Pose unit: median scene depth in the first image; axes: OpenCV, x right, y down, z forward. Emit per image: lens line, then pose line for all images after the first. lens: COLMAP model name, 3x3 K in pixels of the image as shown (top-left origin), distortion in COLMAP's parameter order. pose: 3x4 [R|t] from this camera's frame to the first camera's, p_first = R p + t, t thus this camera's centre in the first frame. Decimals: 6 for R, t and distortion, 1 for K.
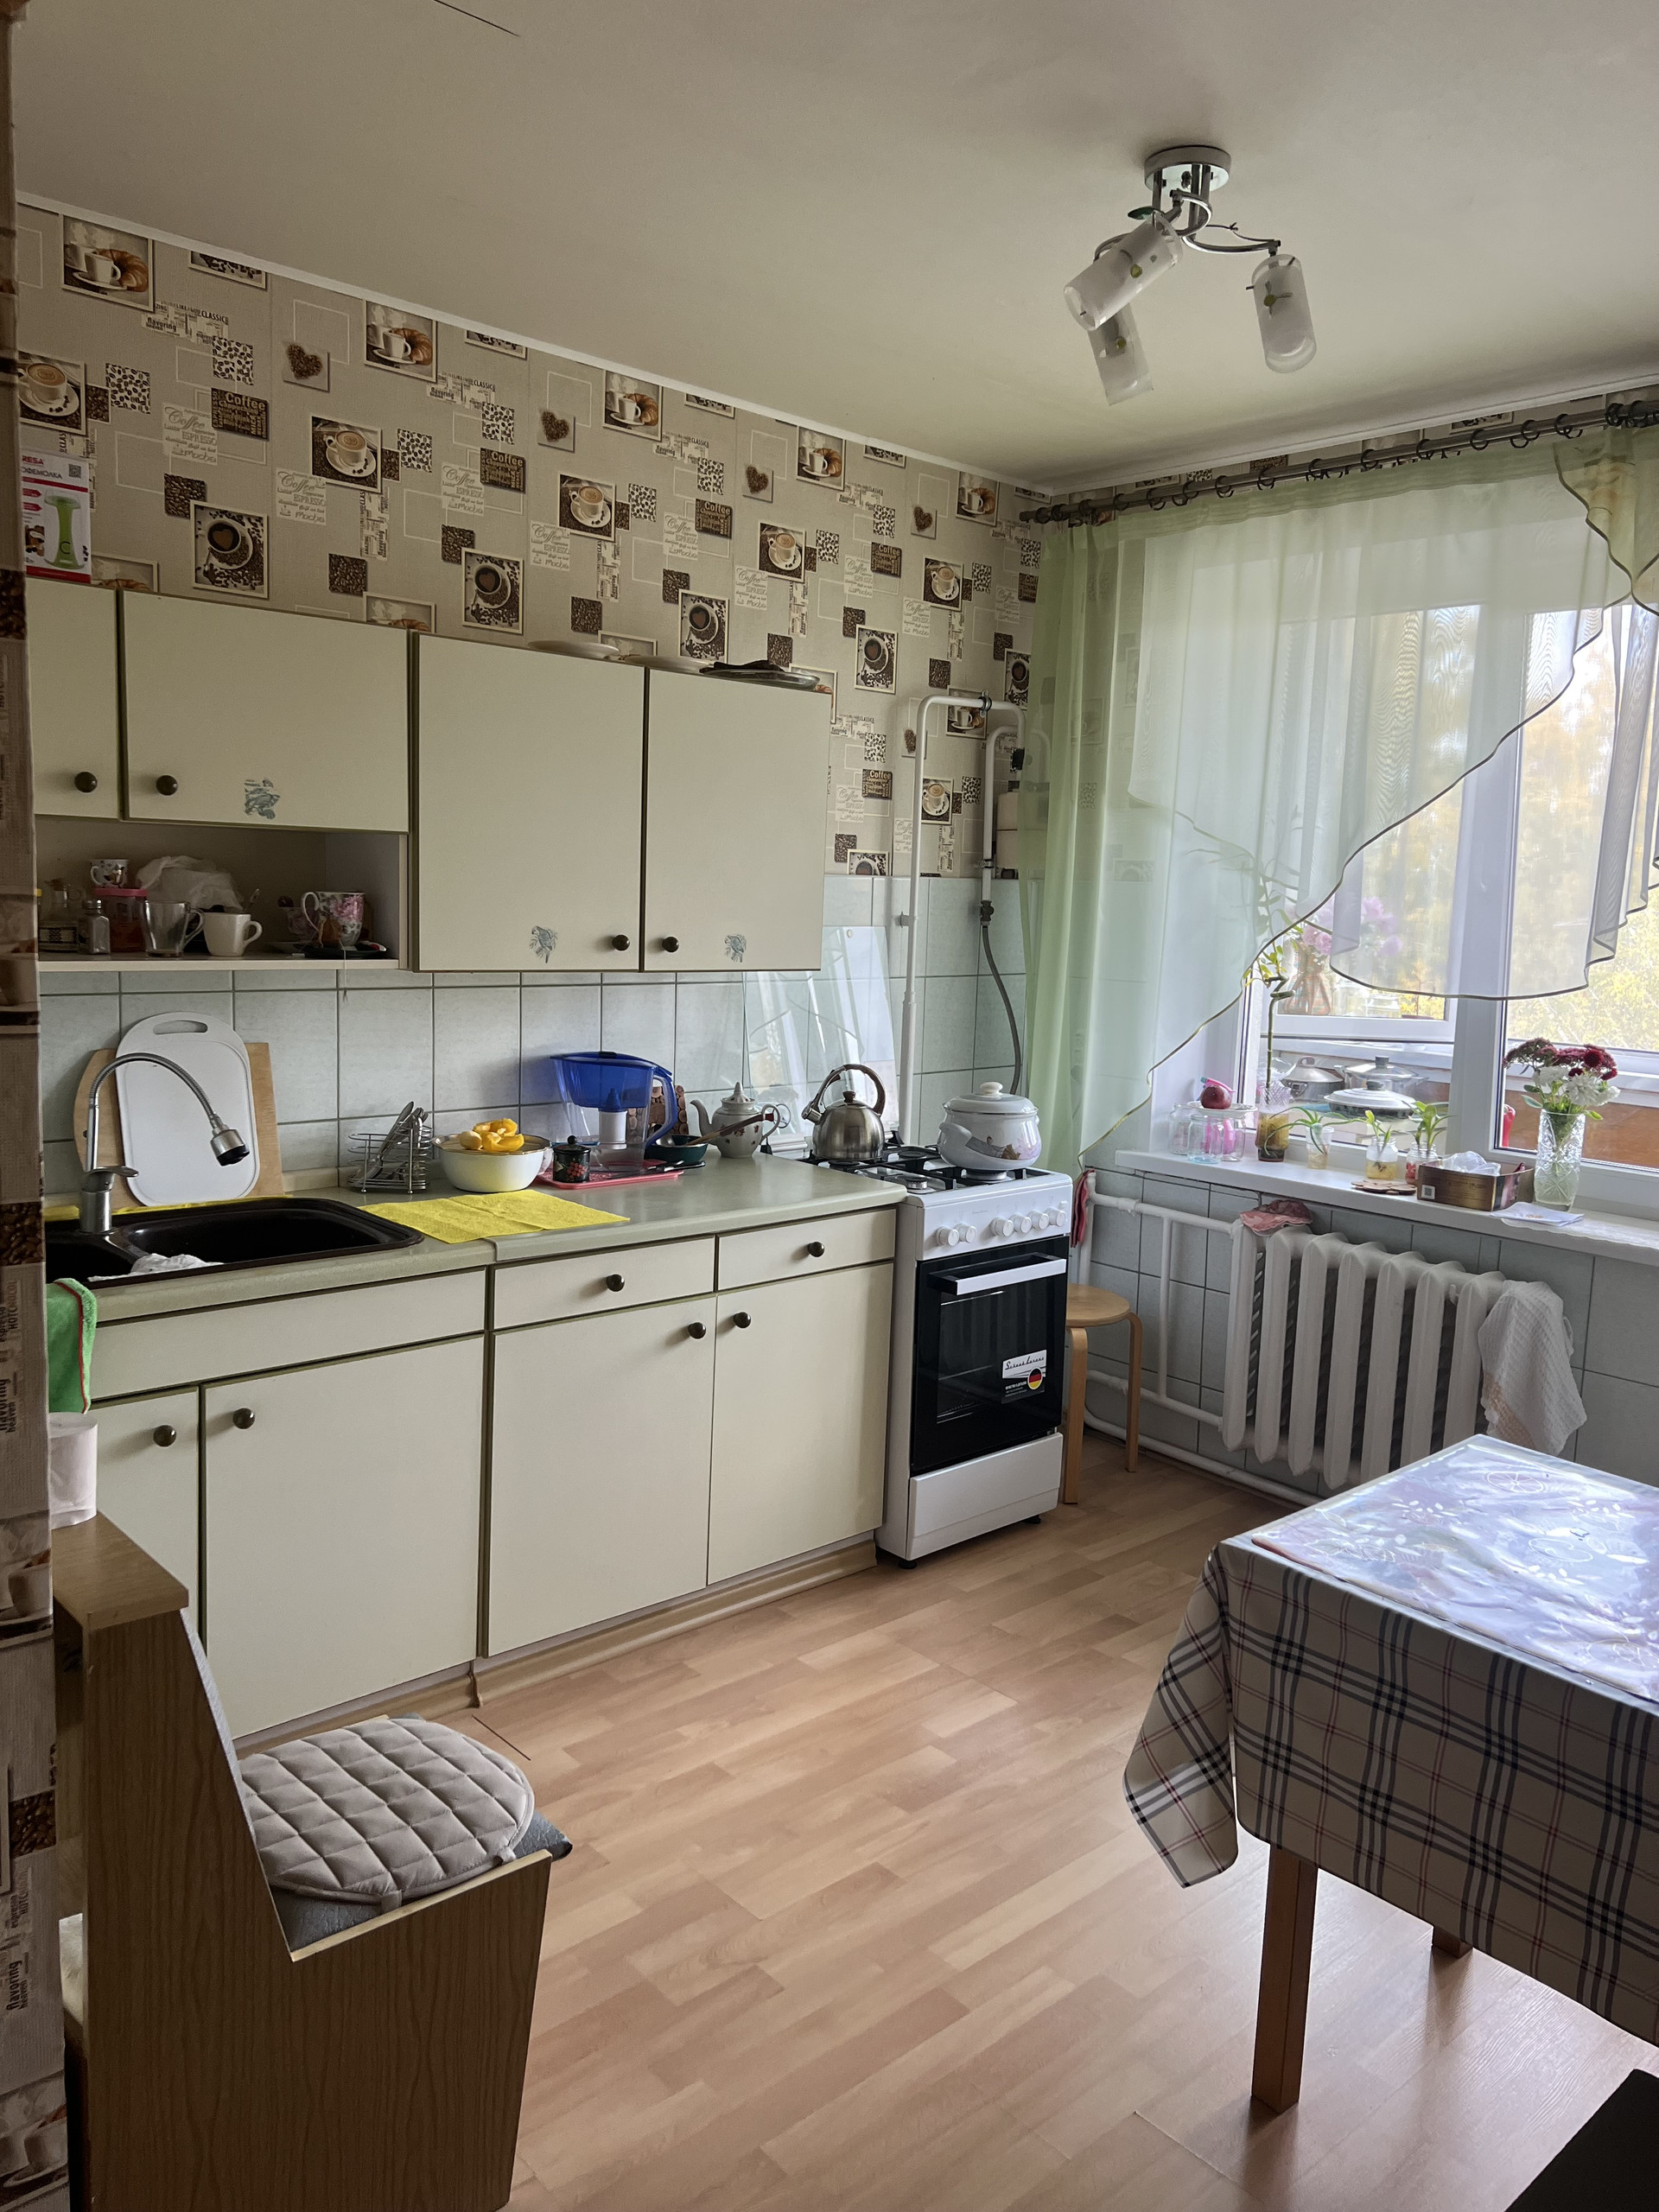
lens RADIAL K [[1652.0, 0, 837.3], [0, 1652.0, 1101.7], [0, 0, 1]] dist [0.057428, -0.059198]
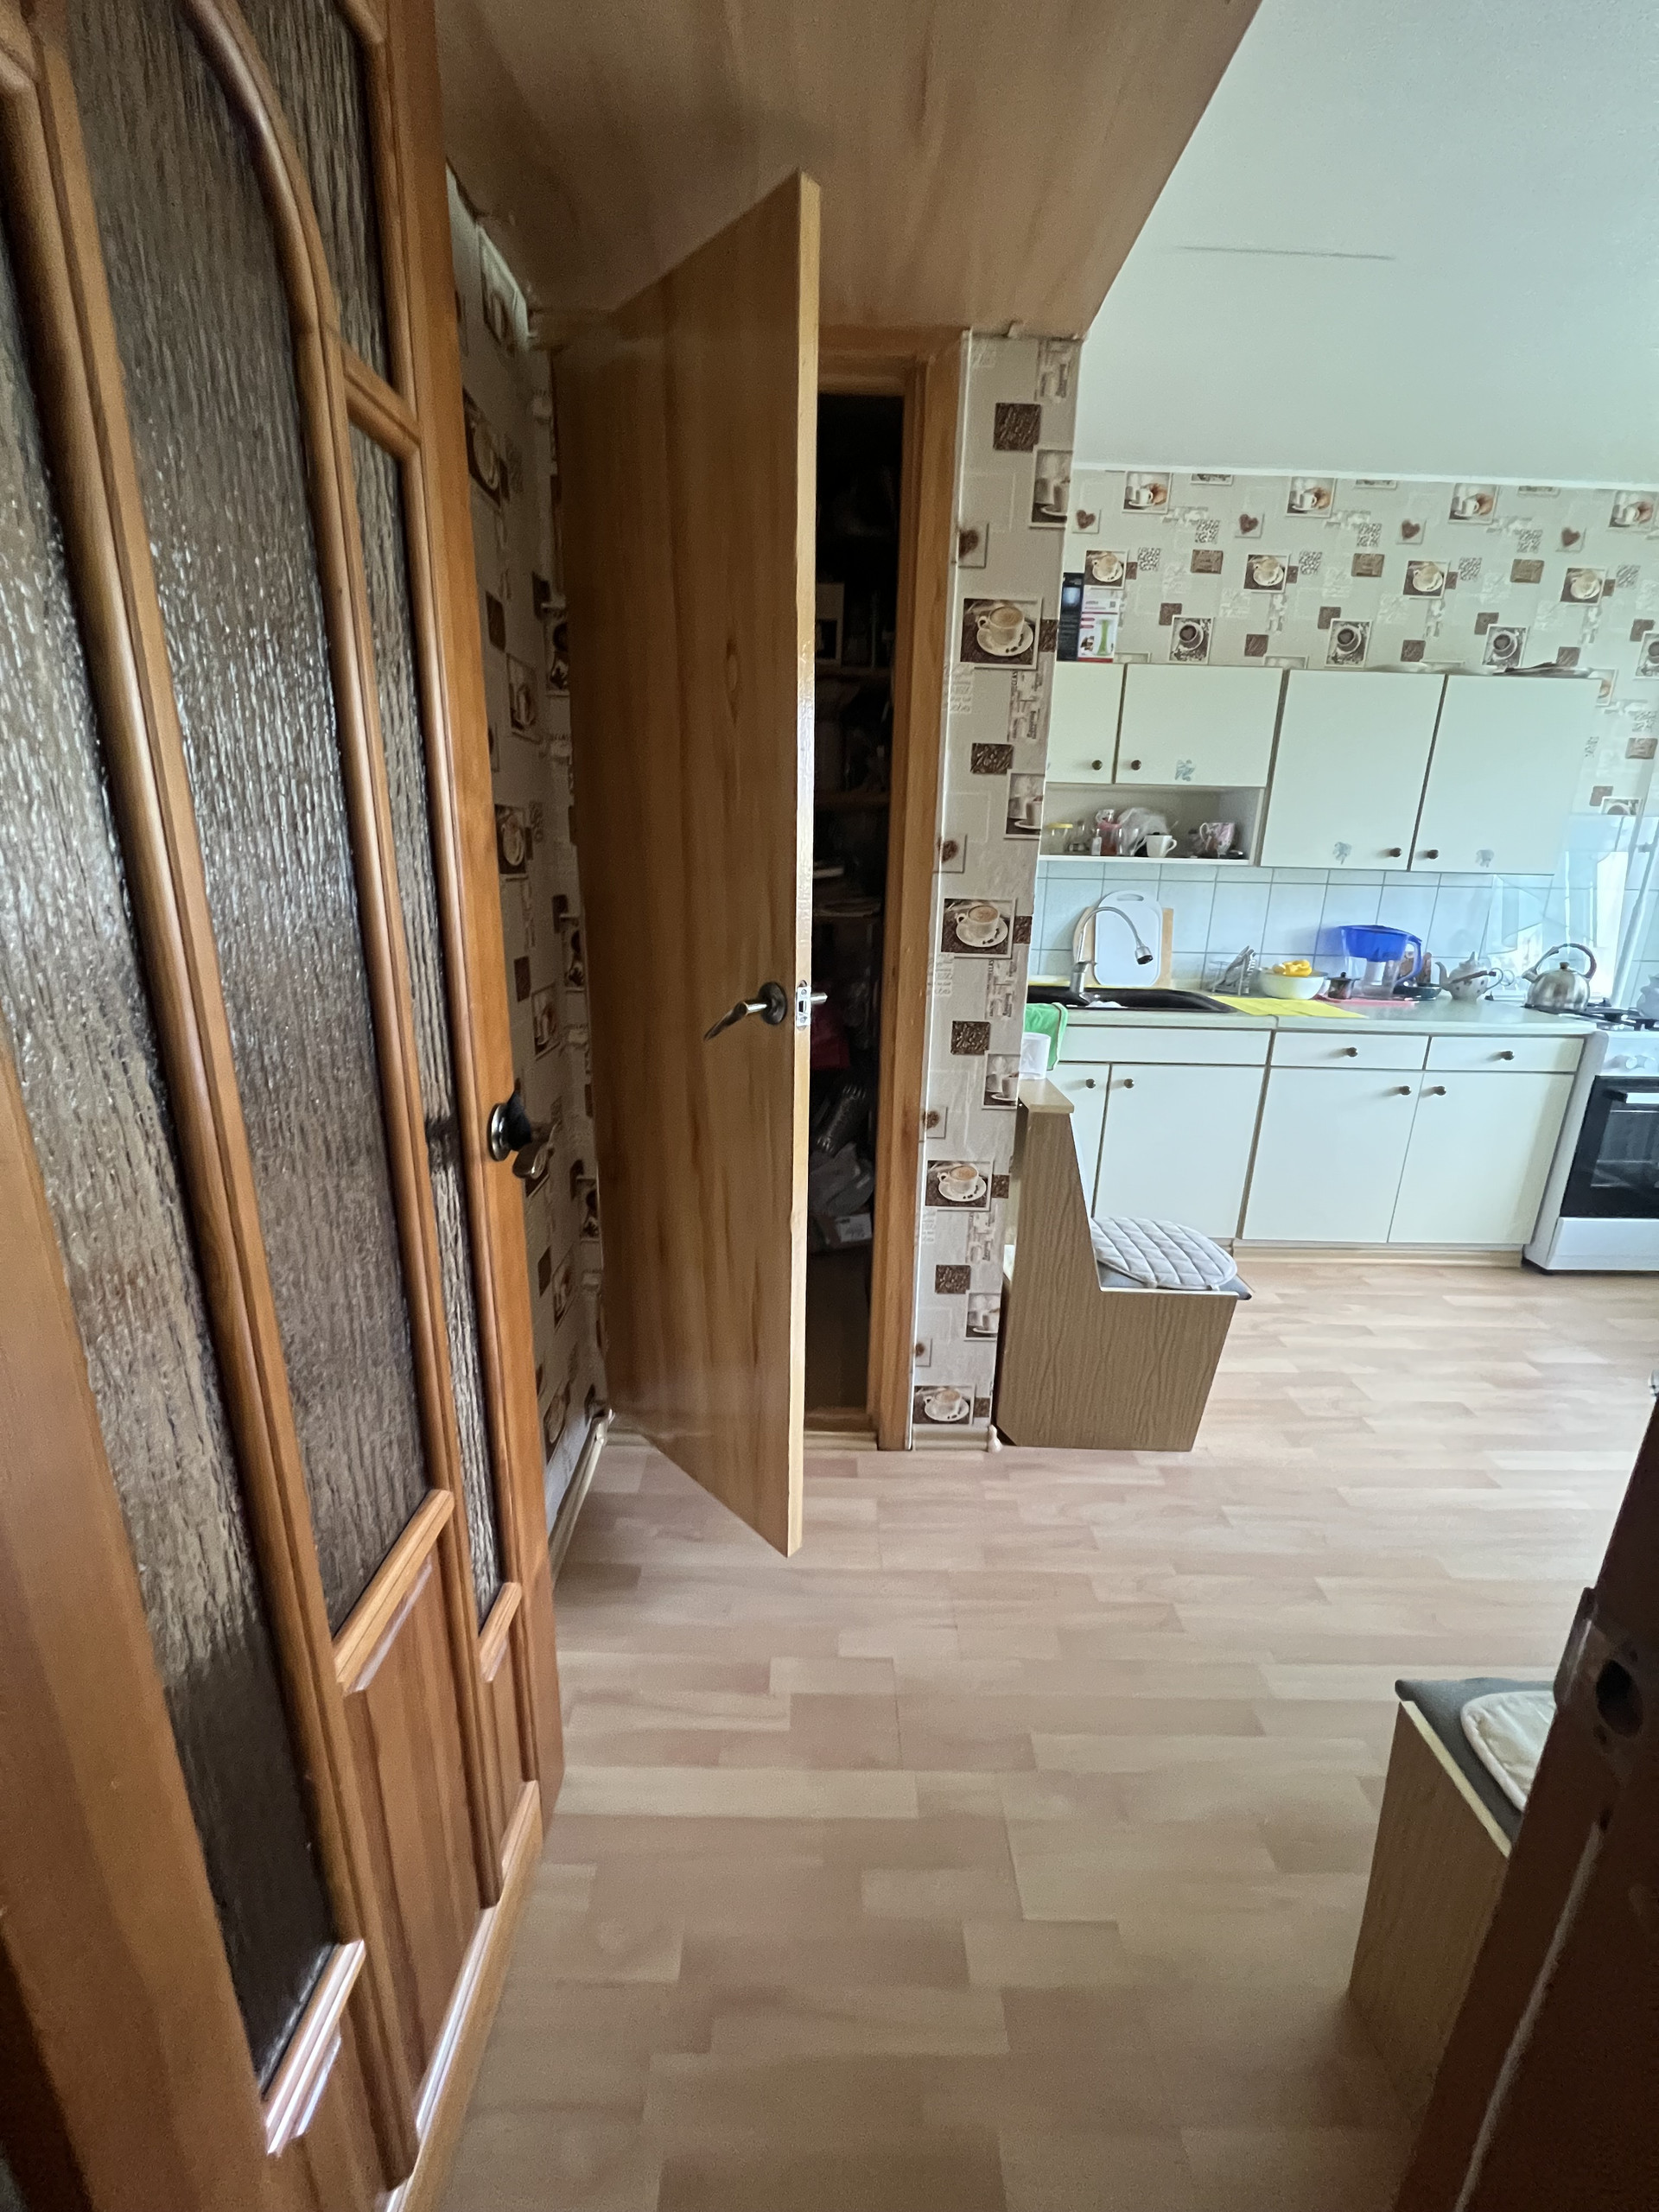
lens RADIAL K [[886.2, 0, 825.8], [0, 886.2, 1103.6], [0, 0, 1]] dist [-0.000142, -0.001136]
pose [[0.741342, 0.160217, -0.651723, 0.061978], [-0.087410, 0.985865, 0.142932, 0.072853], [0.665411, -0.048994, 0.744868, -0.042449]]
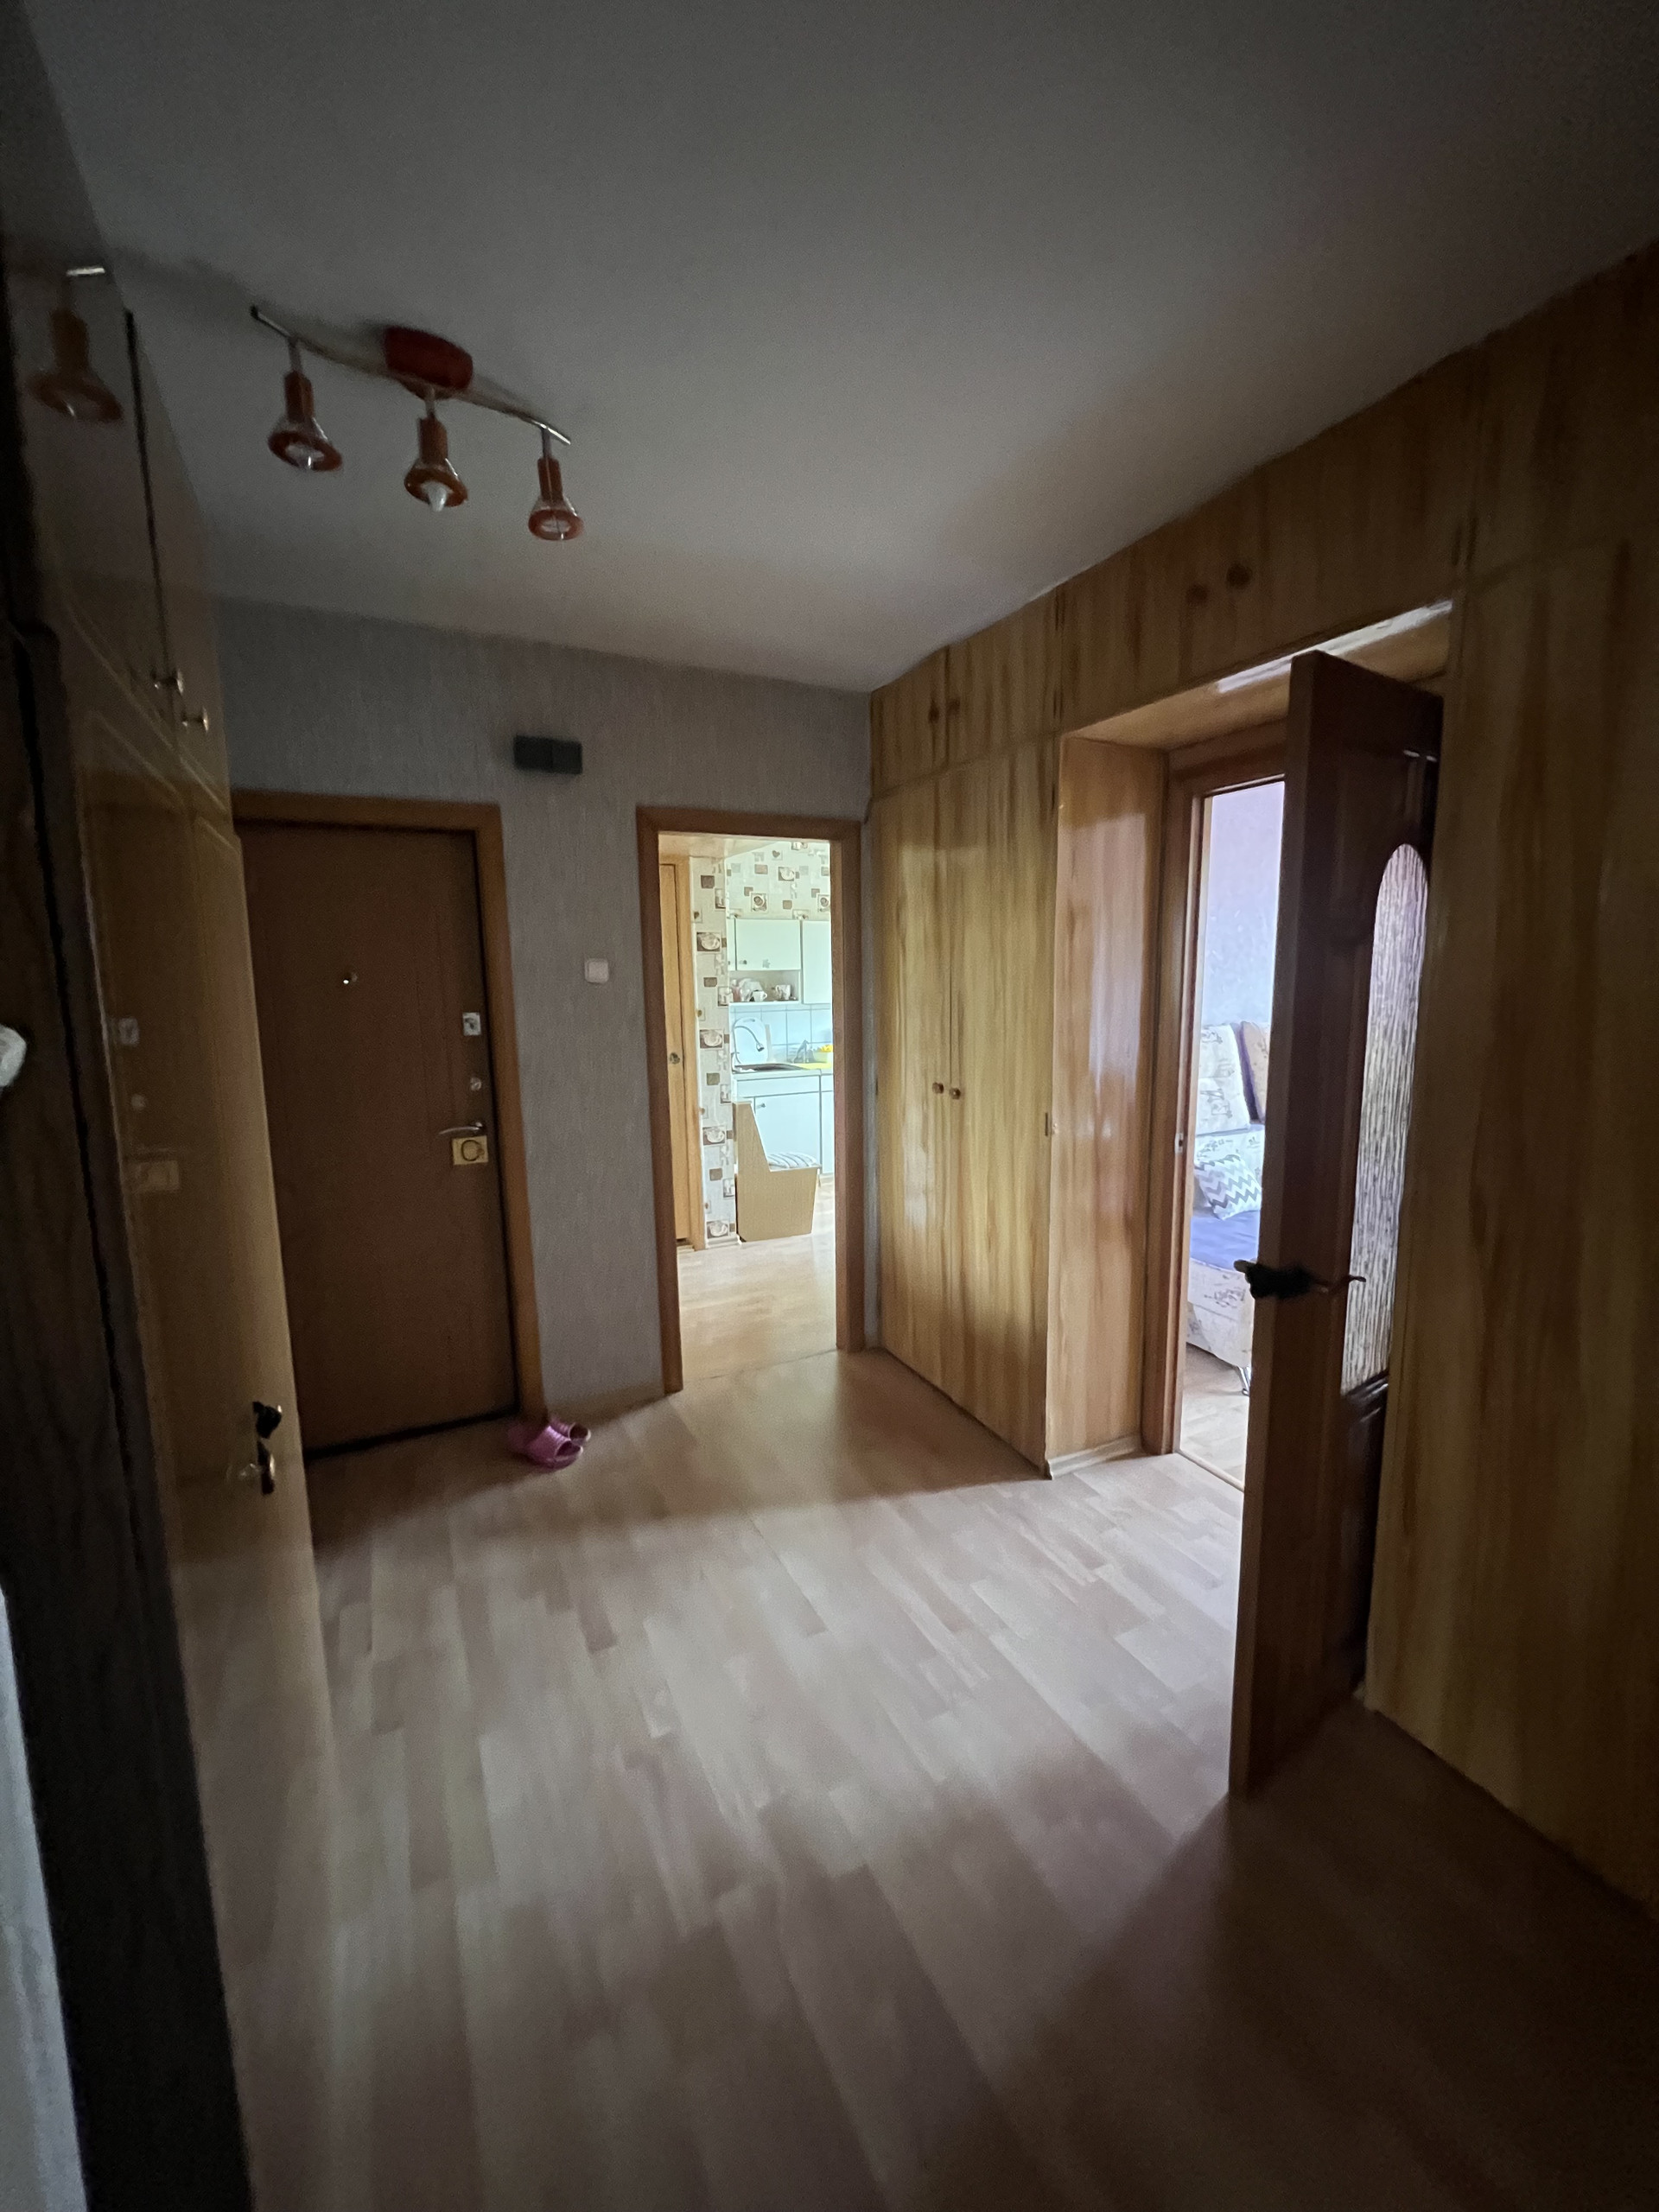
lens RADIAL K [[886.2, 0, 834.8], [0, 886.2, 1102.2], [0, 0, 1]] dist [-0.000142, -0.001136]
pose [[0.961568, -0.012364, -0.274289, 0.369035], [0.013348, 0.999909, 0.001719, 0.142284], [0.274243, -0.005314, 0.961646, -0.948102]]
